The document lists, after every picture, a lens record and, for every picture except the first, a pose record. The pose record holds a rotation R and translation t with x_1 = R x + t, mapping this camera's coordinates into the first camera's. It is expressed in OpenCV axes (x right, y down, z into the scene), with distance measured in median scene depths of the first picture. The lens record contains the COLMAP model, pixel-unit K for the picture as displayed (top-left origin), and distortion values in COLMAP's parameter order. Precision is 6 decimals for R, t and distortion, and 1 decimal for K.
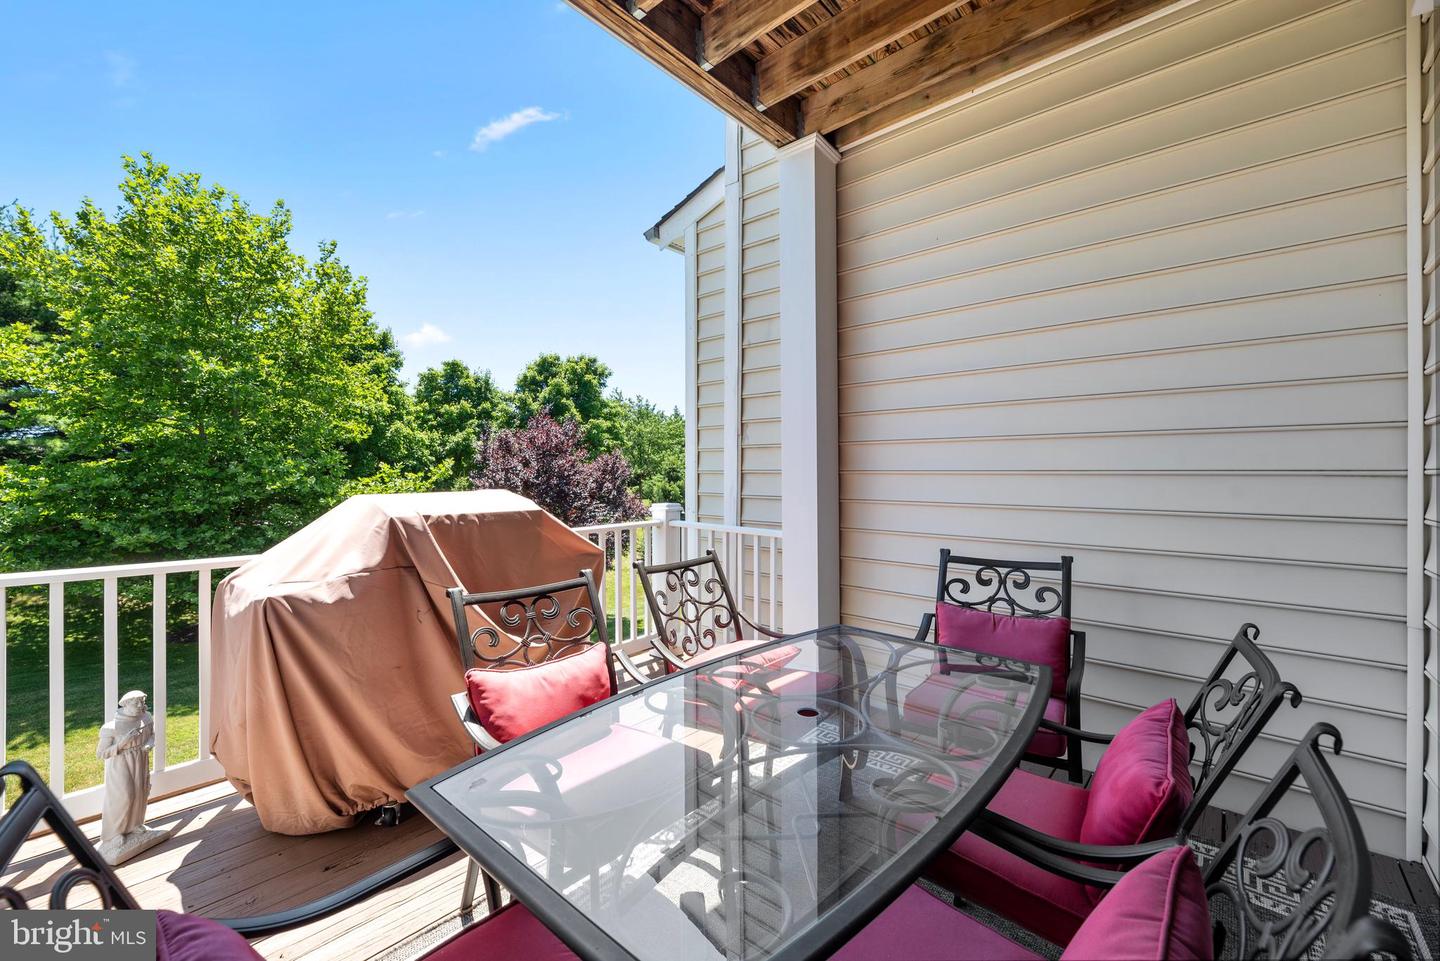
lens RADIAL K [[581.9, 0, 717.8], [0, 581.9, 474.4], [0, 0, 1]] dist [0.002936, -0.000530]
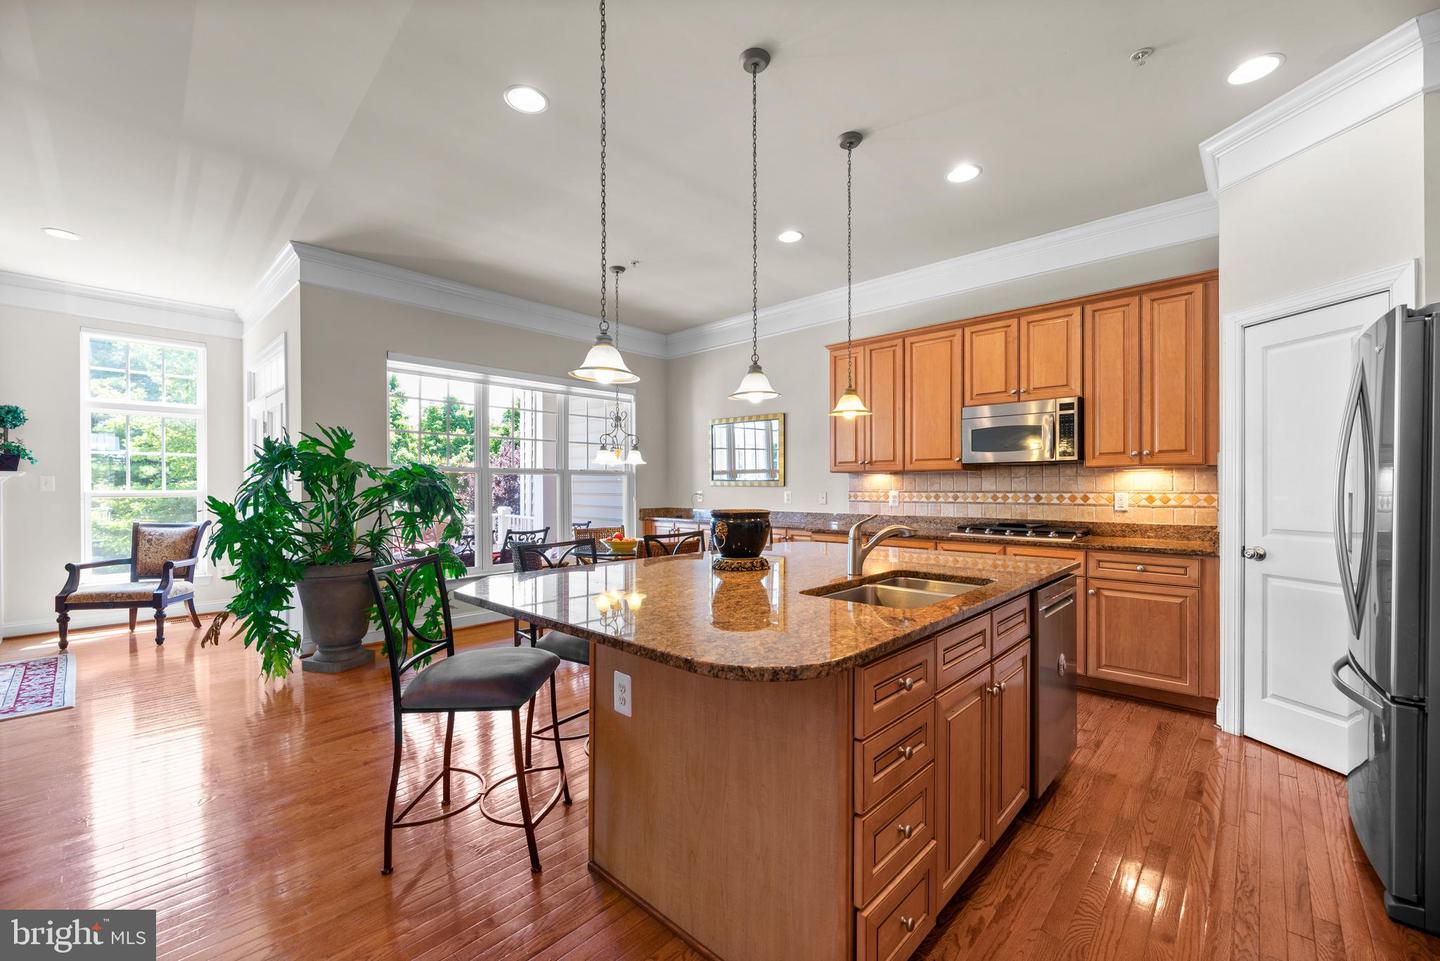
lens RADIAL K [[581.9, 0, 723.7], [0, 581.9, 492.9], [0, 0, 1]] dist [0.002936, -0.000530]
pose [[0.999926, -0.001587, -0.012034, 0.128190], [0.001672, 0.999974, 0.007034, -0.002965], [0.012023, -0.007053, 0.999903, -0.201880]]
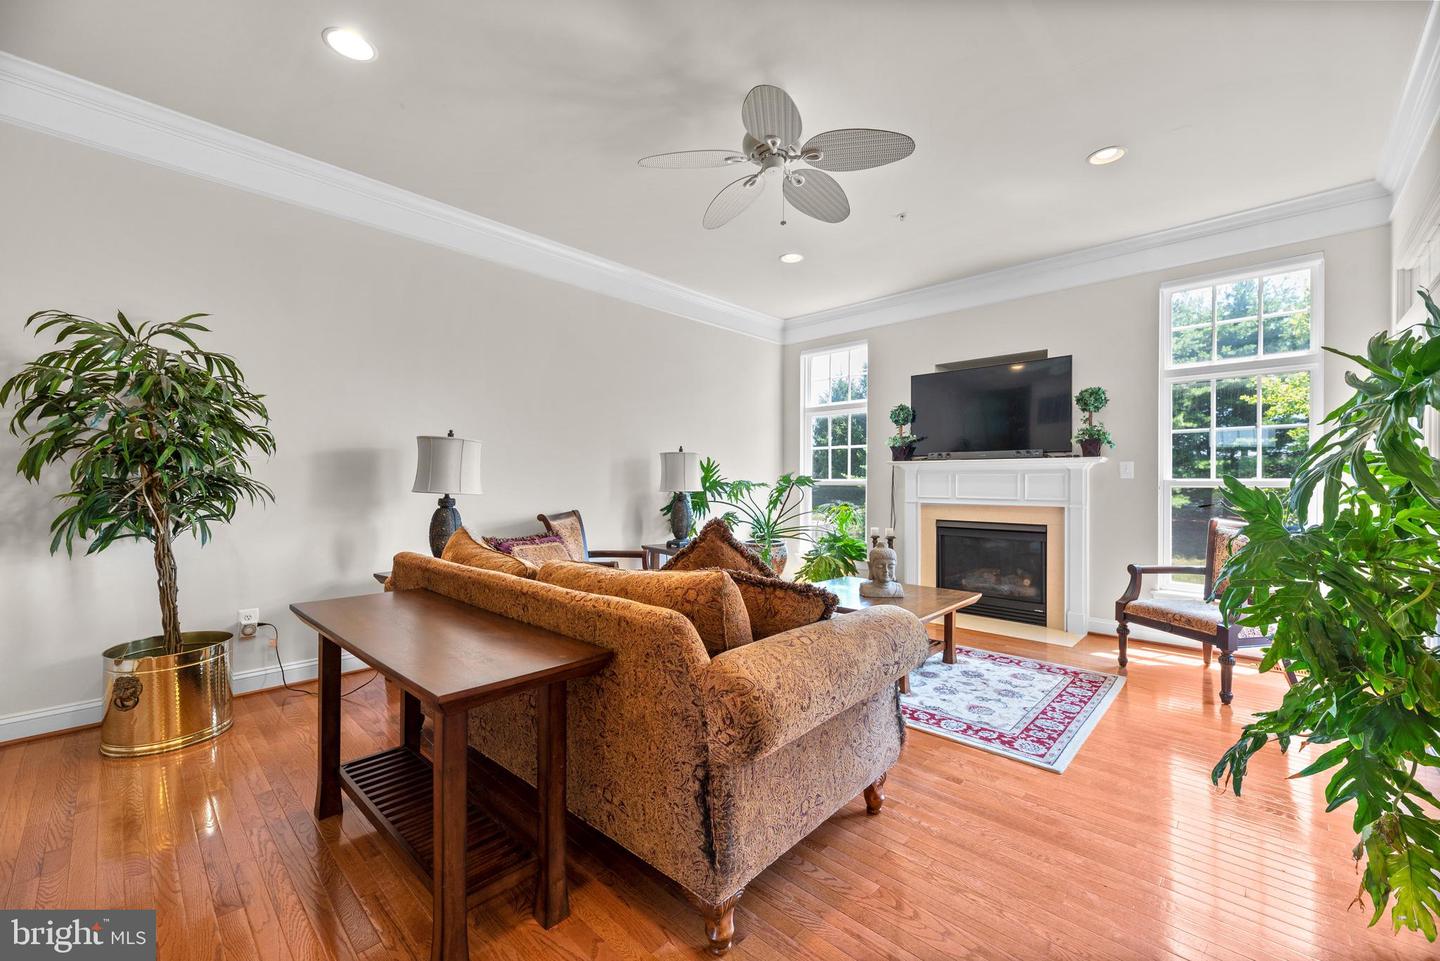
lens RADIAL K [[581.9, 0, 717.1], [0, 581.9, 481.3], [0, 0, 1]] dist [0.002936, -0.000530]
pose [[-0.027293, -0.003574, -0.999621, 0.073868], [-0.005405, 0.999980, -0.003427, -0.000382], [0.999613, 0.005309, -0.027312, -0.123395]]
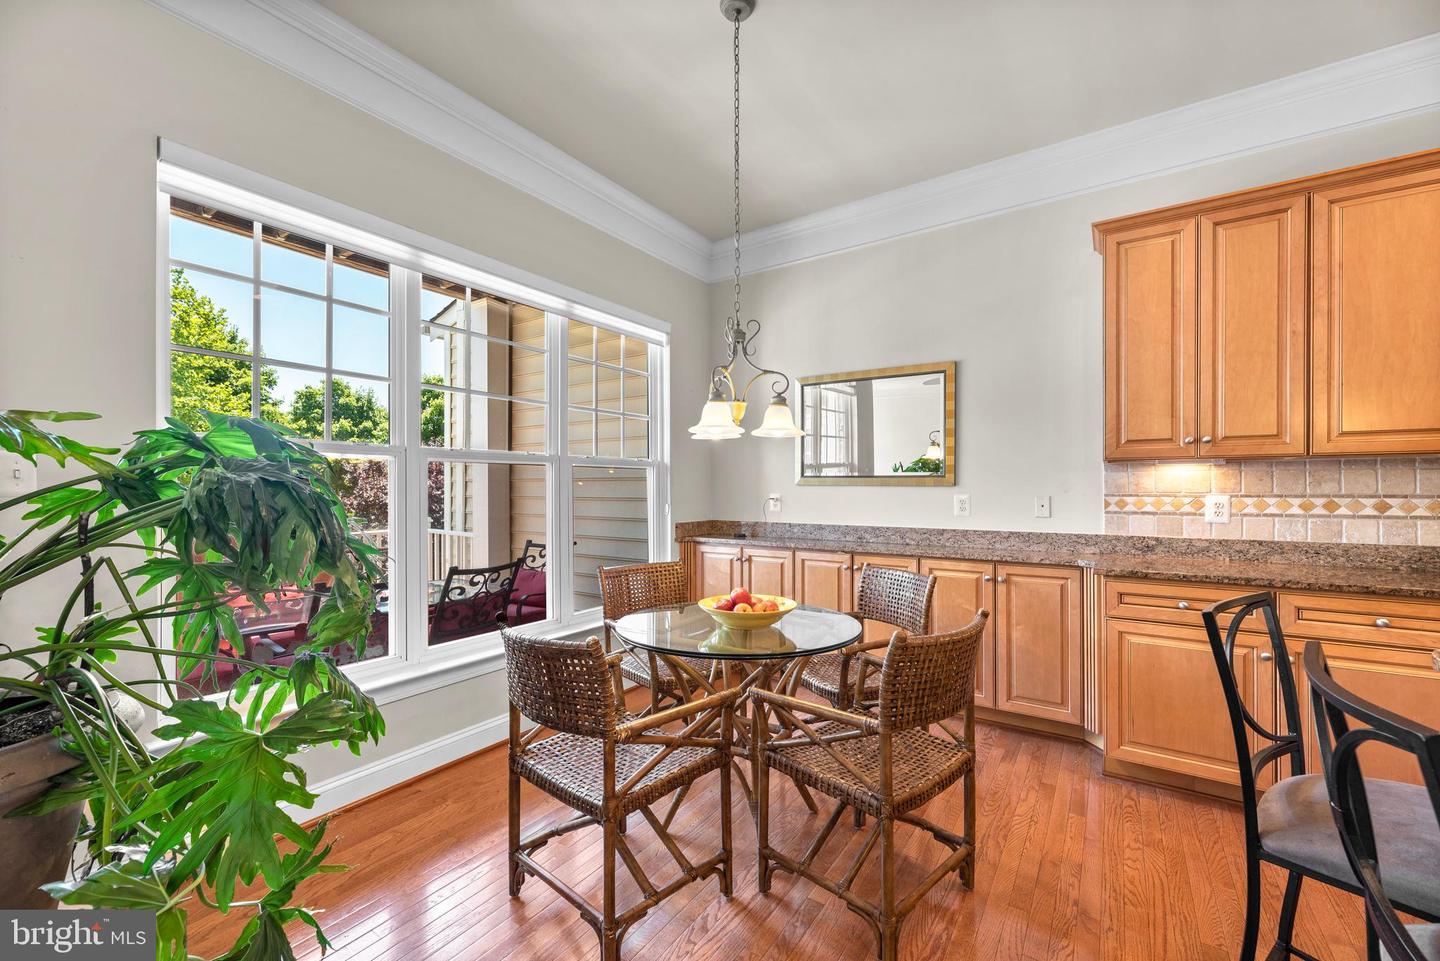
lens RADIAL K [[581.9, 0, 721.5], [0, 581.9, 488.3], [0, 0, 1]] dist [0.002936, -0.000530]
pose [[0.990426, -0.001572, 0.138038, 0.076534], [0.001922, 0.999995, -0.002405, -0.003216], [-0.138034, 0.002647, 0.990424, -0.095618]]
